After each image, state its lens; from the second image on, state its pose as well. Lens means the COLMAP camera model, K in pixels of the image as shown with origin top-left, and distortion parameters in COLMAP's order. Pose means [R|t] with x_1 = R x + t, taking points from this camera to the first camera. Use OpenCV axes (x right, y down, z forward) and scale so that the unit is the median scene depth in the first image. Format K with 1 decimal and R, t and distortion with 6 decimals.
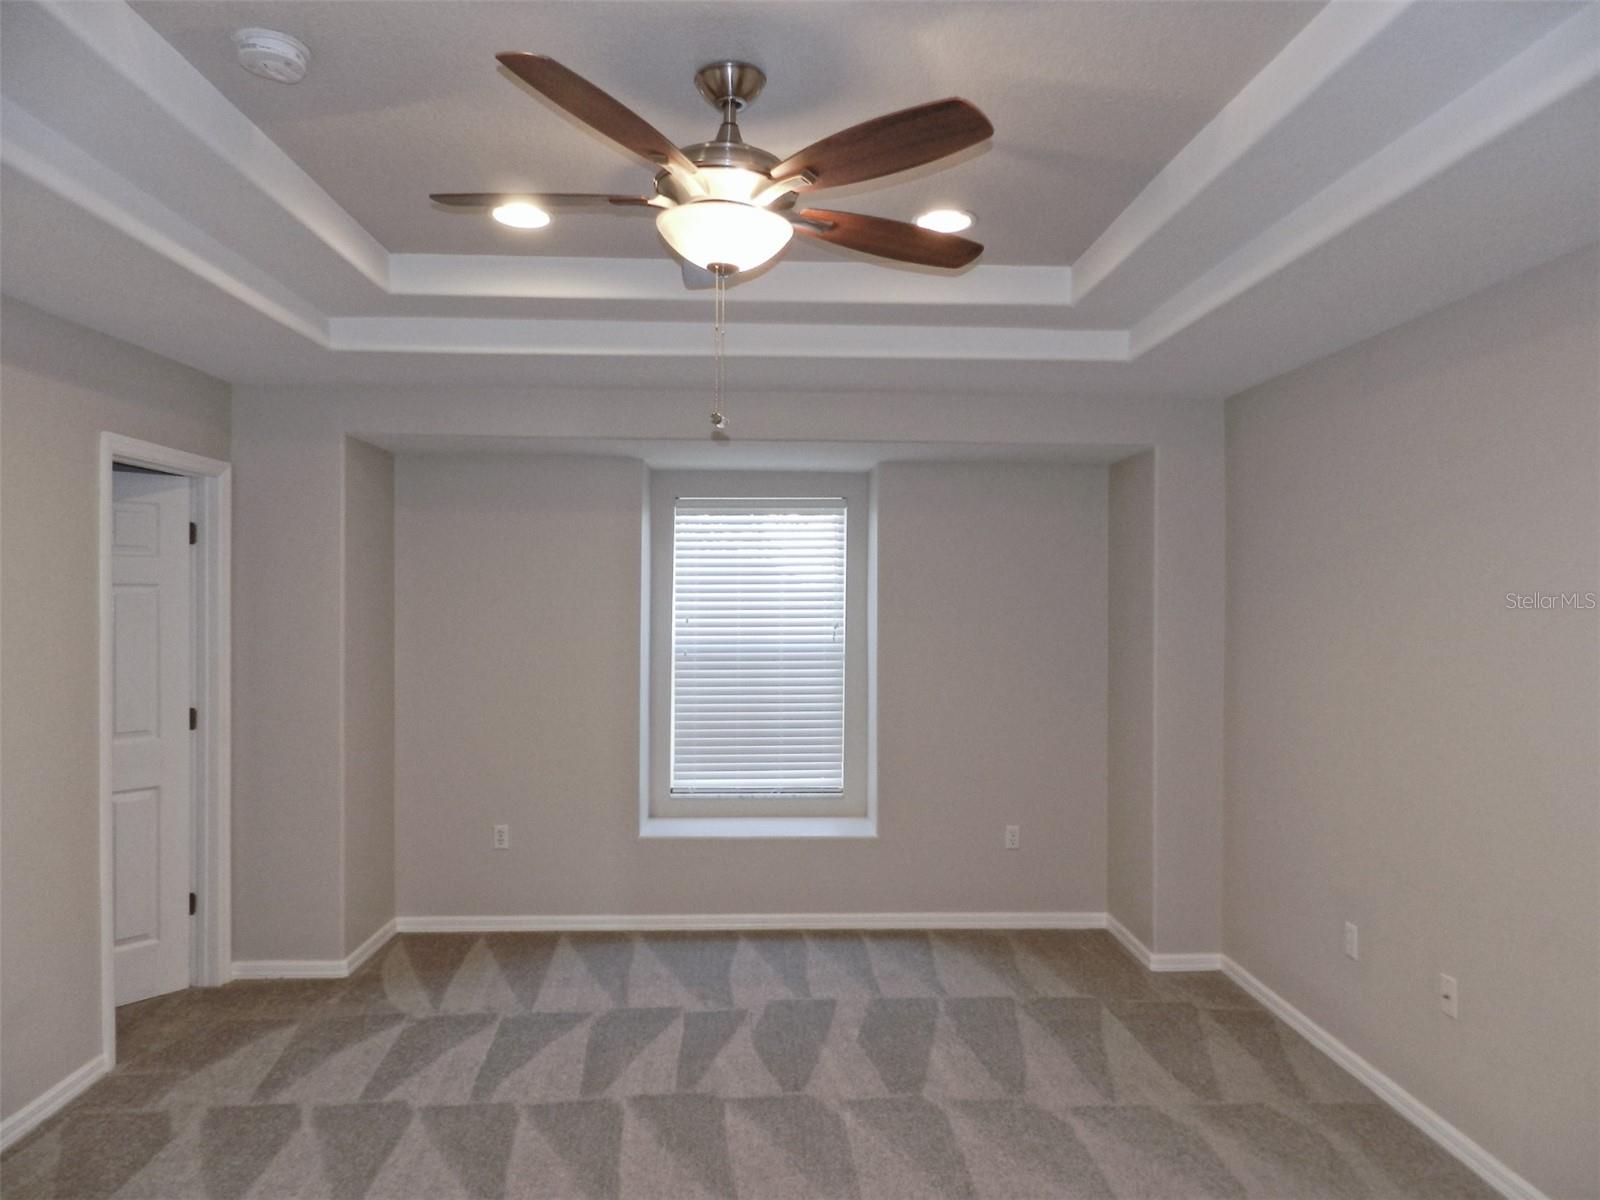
lens RADIAL K [[1085.7, 0, 800.0], [0, 1085.7, 600.0], [0, 0, 1]] dist [0.022304, -0.004542]
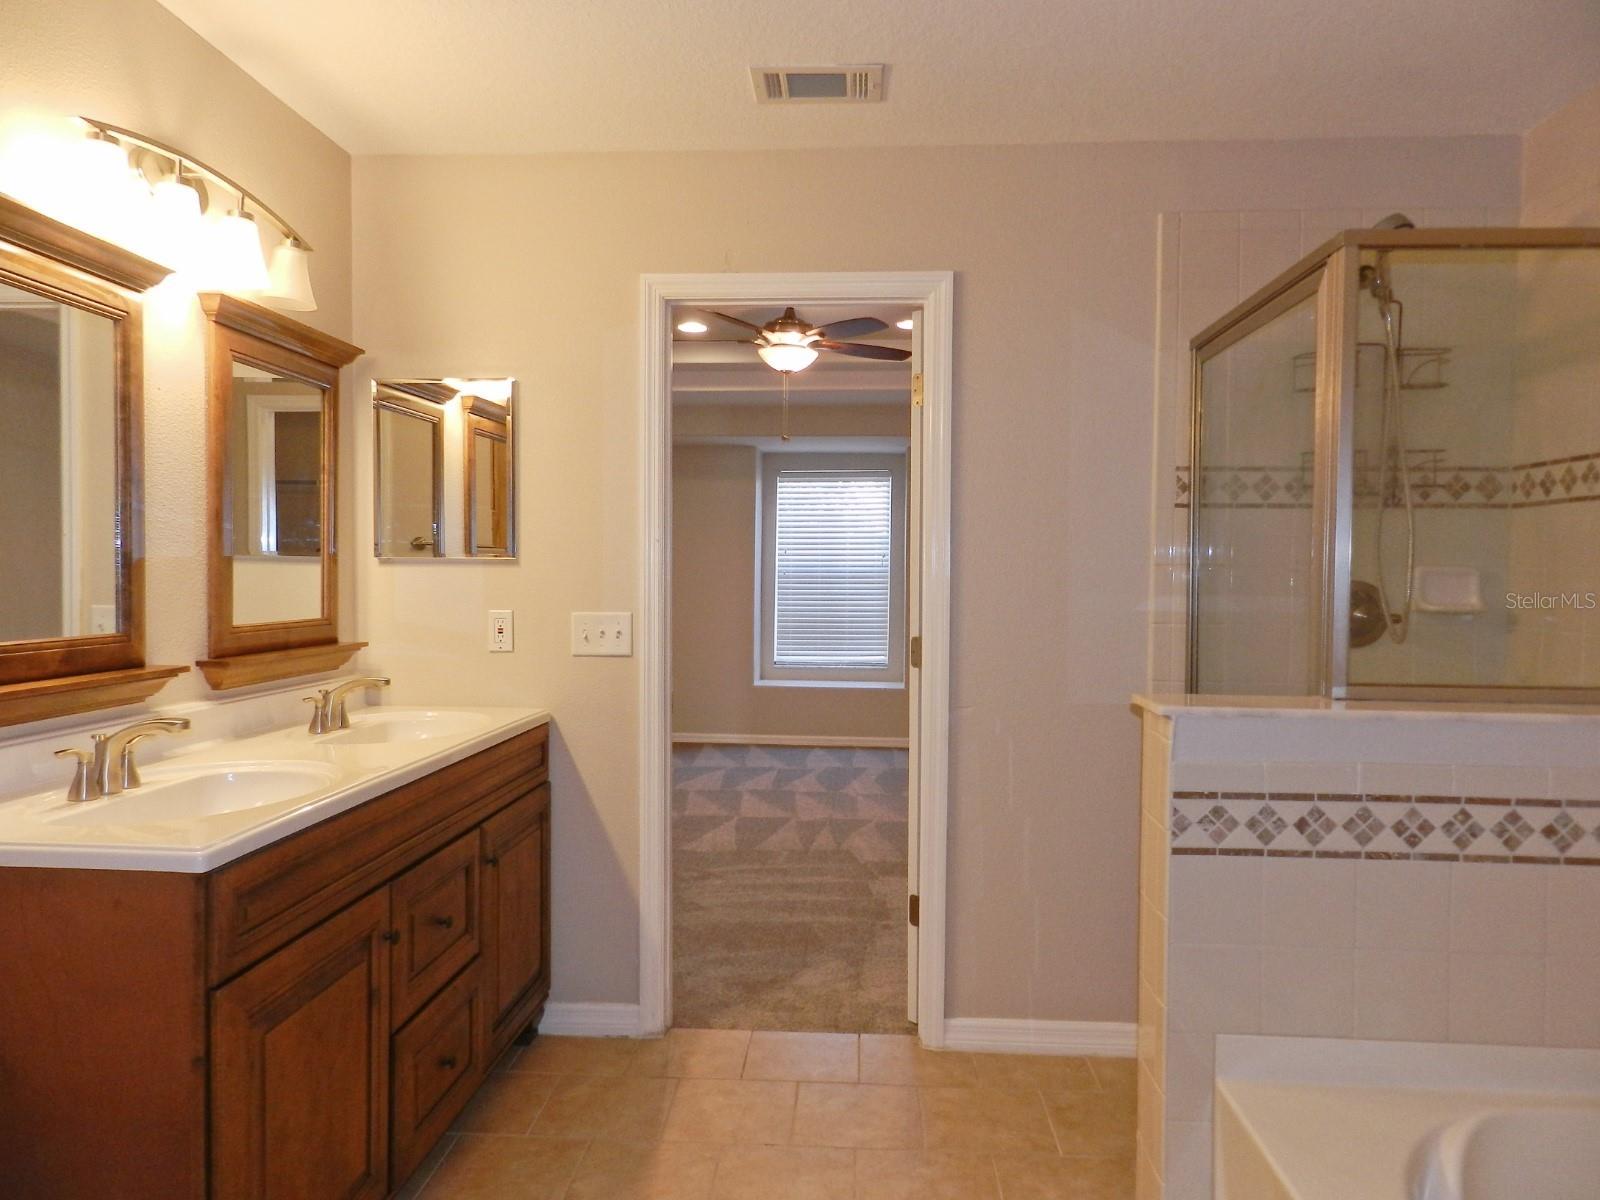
lens RADIAL K [[1085.7, 0, 800.0], [0, 1085.7, 600.0], [0, 0, 1]] dist [0.022304, -0.004542]
pose [[0.993904, 0.008855, -0.109888, 0.089312], [-0.005929, 0.999620, 0.026928, 0.048304], [0.110085, -0.026113, 0.993579, -0.543223]]
